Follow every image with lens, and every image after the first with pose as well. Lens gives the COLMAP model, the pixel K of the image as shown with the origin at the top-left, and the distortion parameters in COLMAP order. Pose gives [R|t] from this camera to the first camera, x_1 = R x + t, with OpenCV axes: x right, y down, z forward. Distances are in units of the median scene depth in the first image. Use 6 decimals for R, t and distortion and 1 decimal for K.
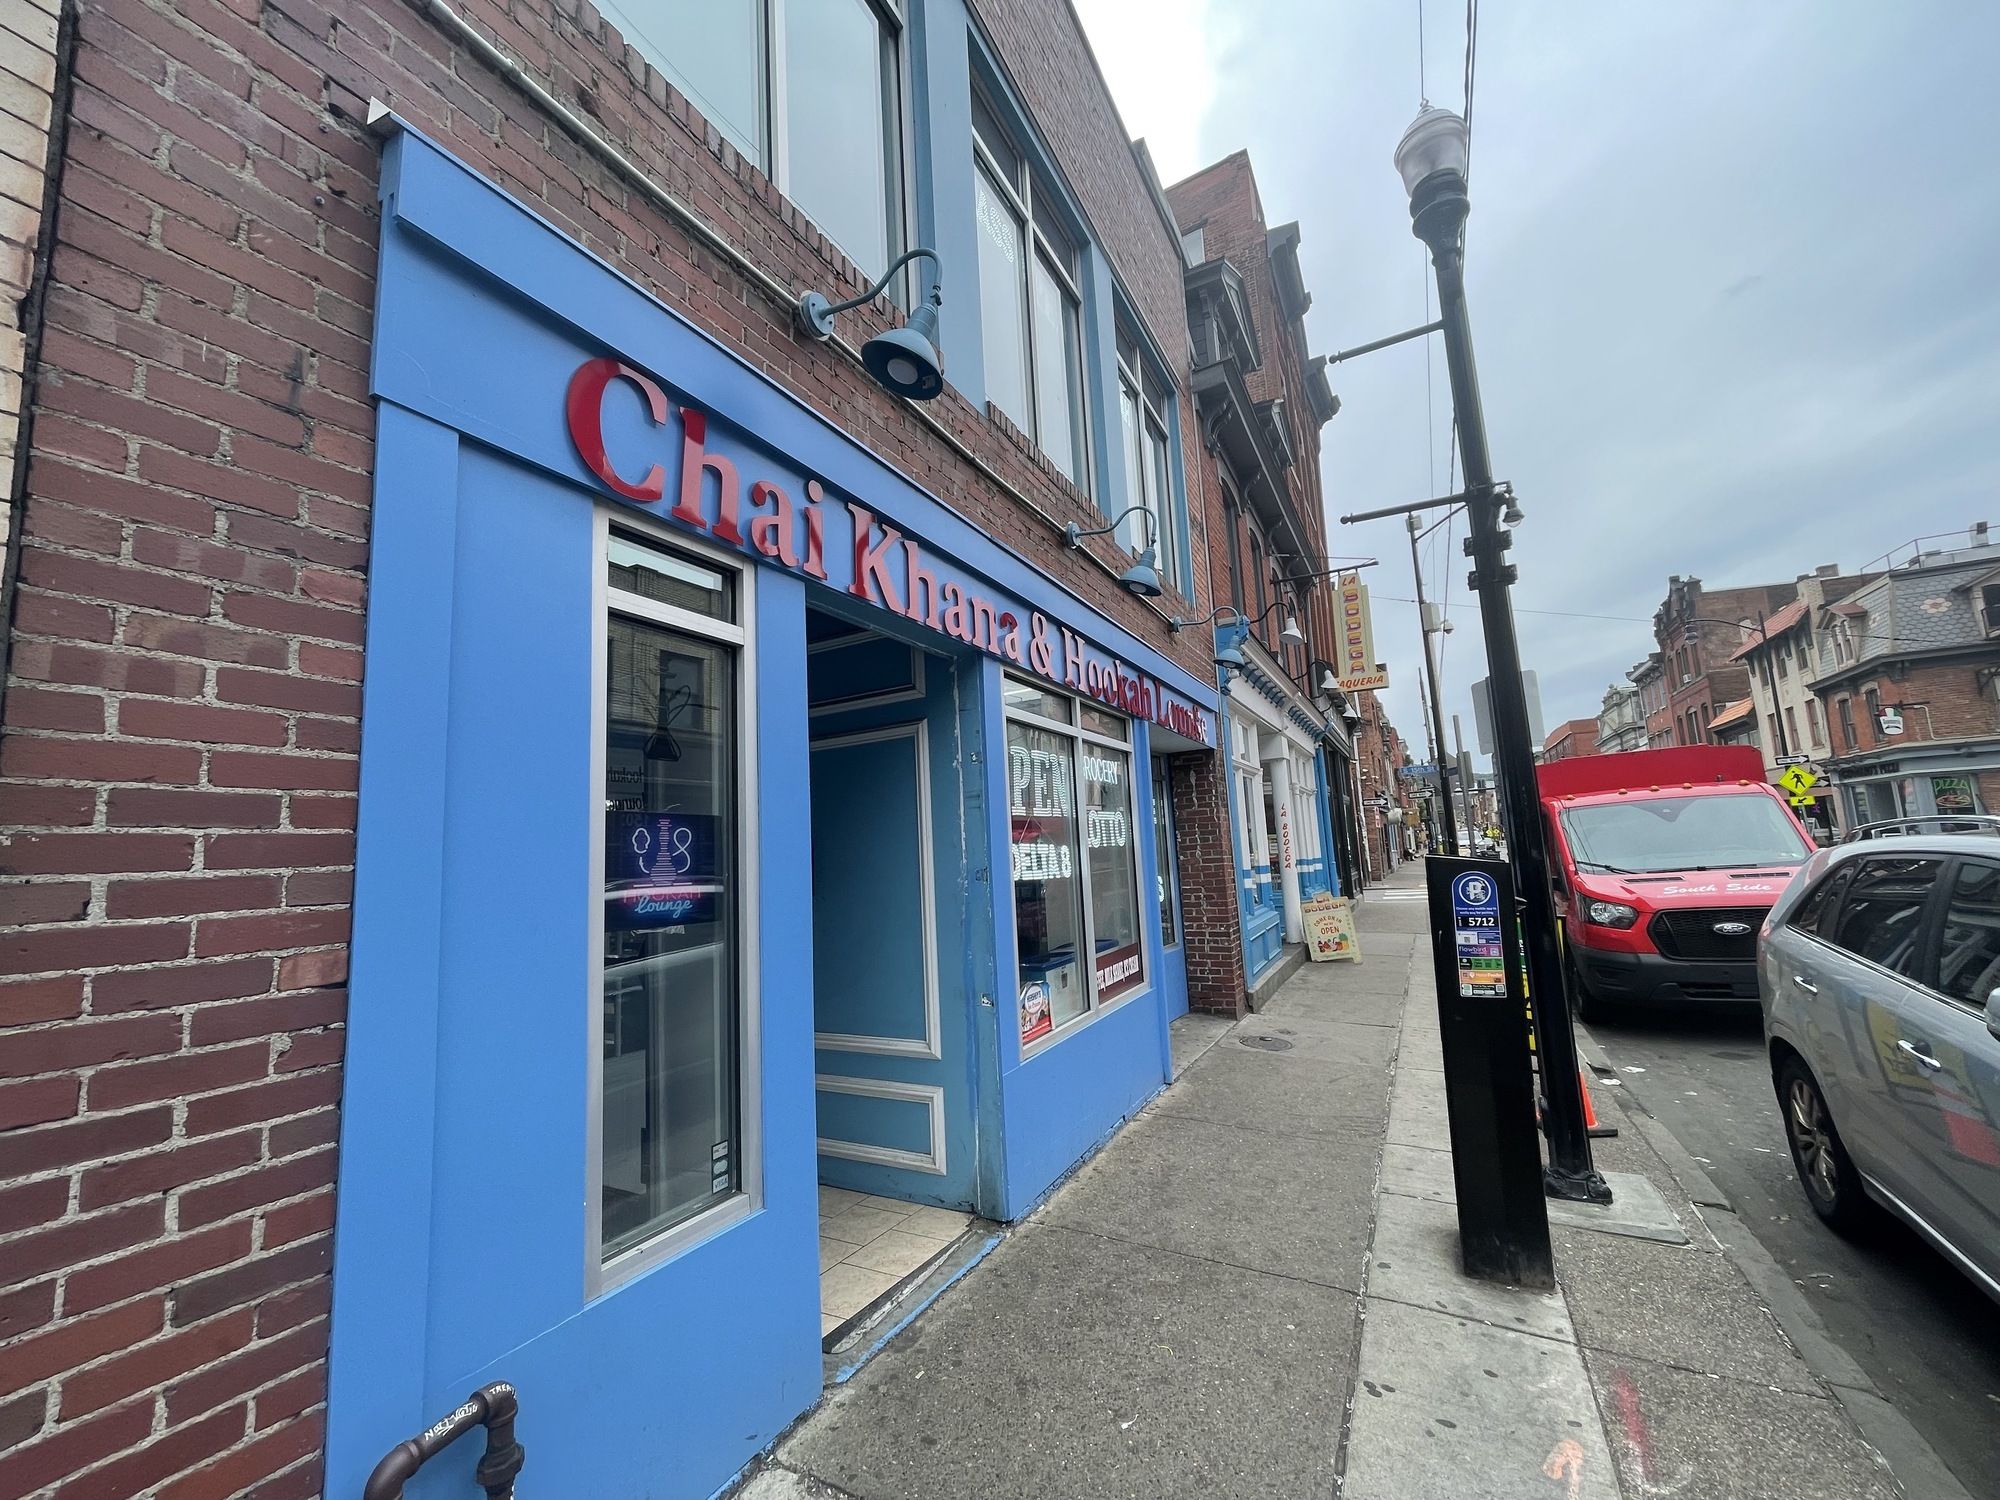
lens RADIAL K [[817.2, 0, 1001.9], [0, 817.2, 752.9], [0, 0, 1]] dist [-0.000311, -0.000138]
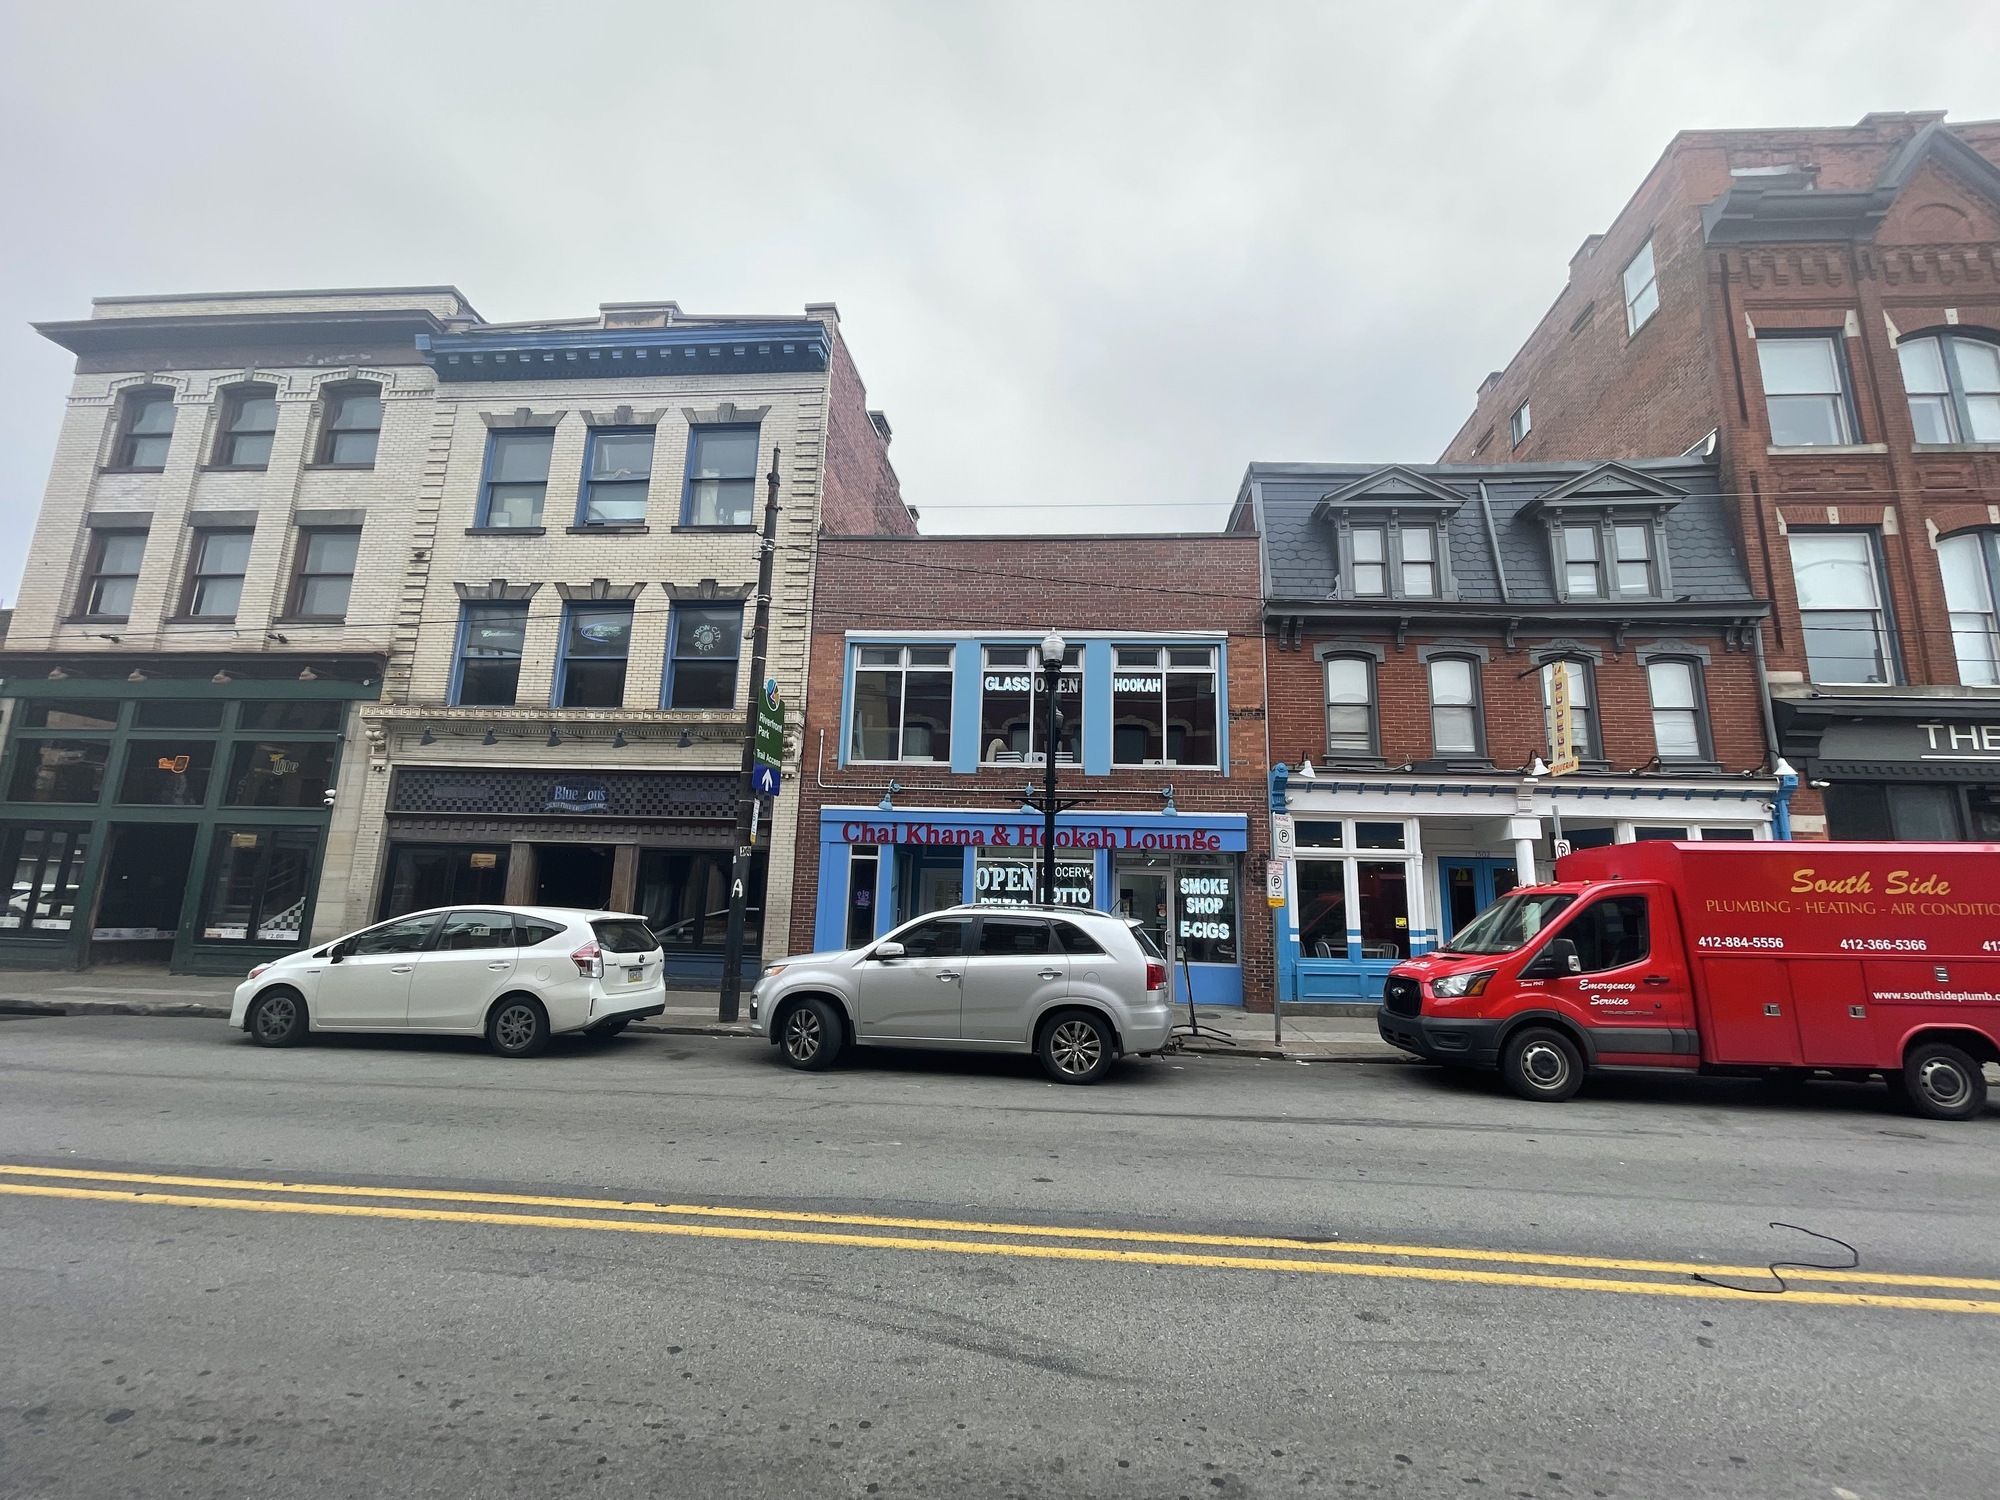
lens RADIAL K [[817.2, 0, 1006.0], [0, 817.2, 759.3], [0, 0, 1]] dist [-0.000311, -0.000138]
pose [[0.384486, -0.097085, -0.918011, 3.116861], [0.074780, 0.994462, -0.073850, -0.199138], [0.920097, -0.040254, 0.389617, -0.208432]]
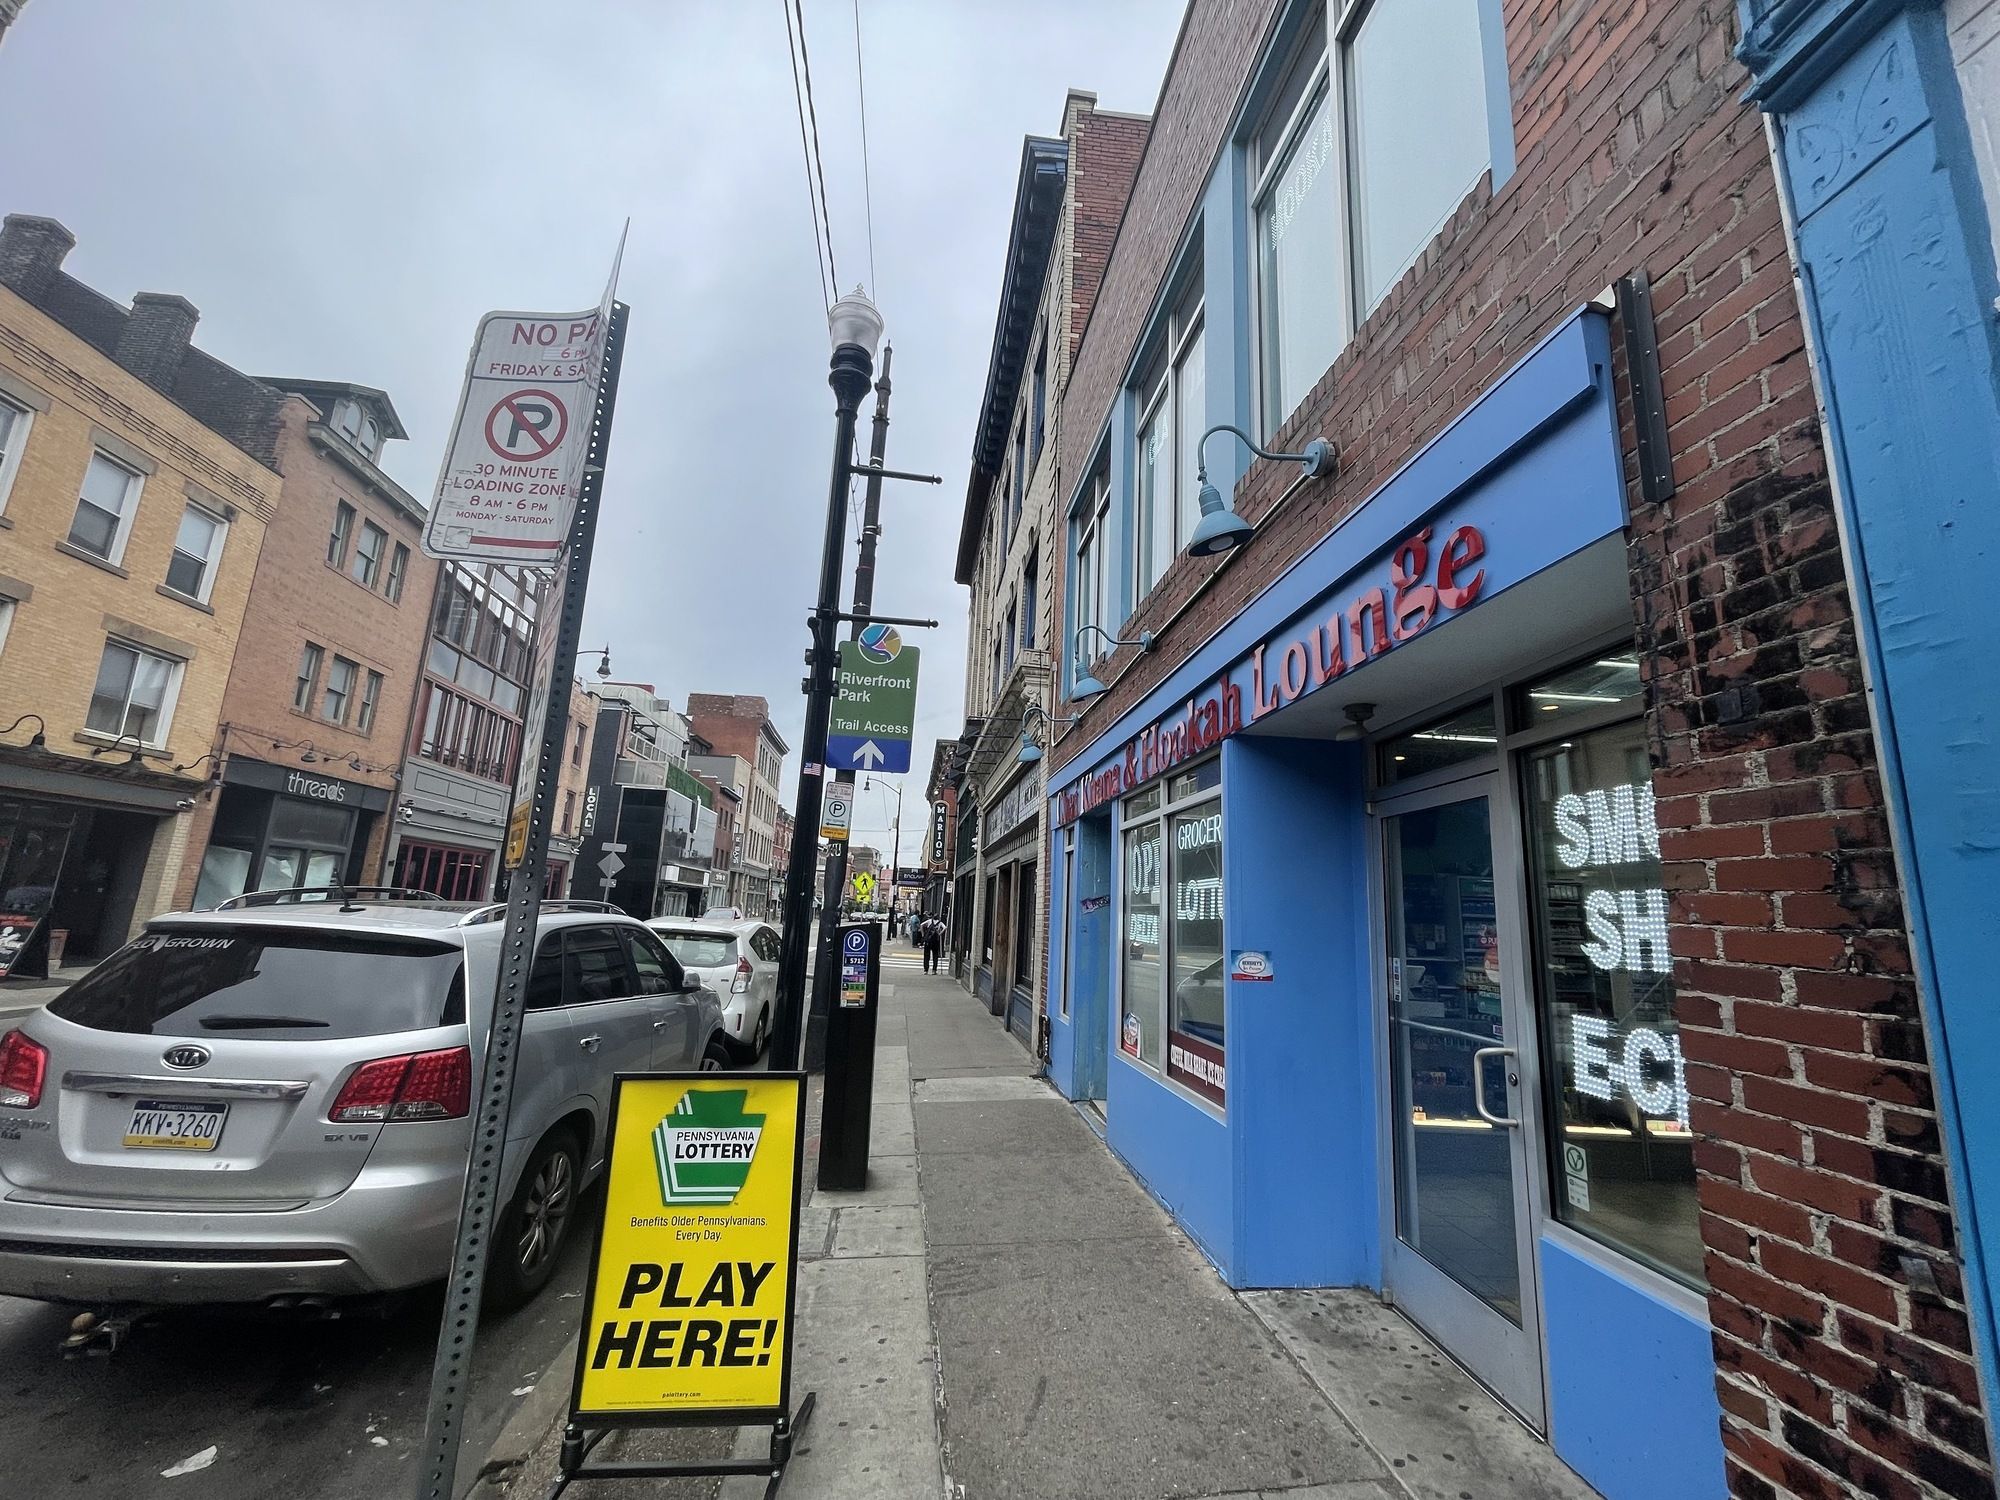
lens RADIAL K [[817.2, 0, 979.1], [0, 817.2, 754.8], [0, 0, 1]] dist [-0.000311, -0.000138]
pose [[-0.840530, -0.090387, -0.534172, 1.020304], [0.071656, 0.958774, -0.274986, 0.214011], [0.537006, -0.269411, -0.799402, 2.040167]]
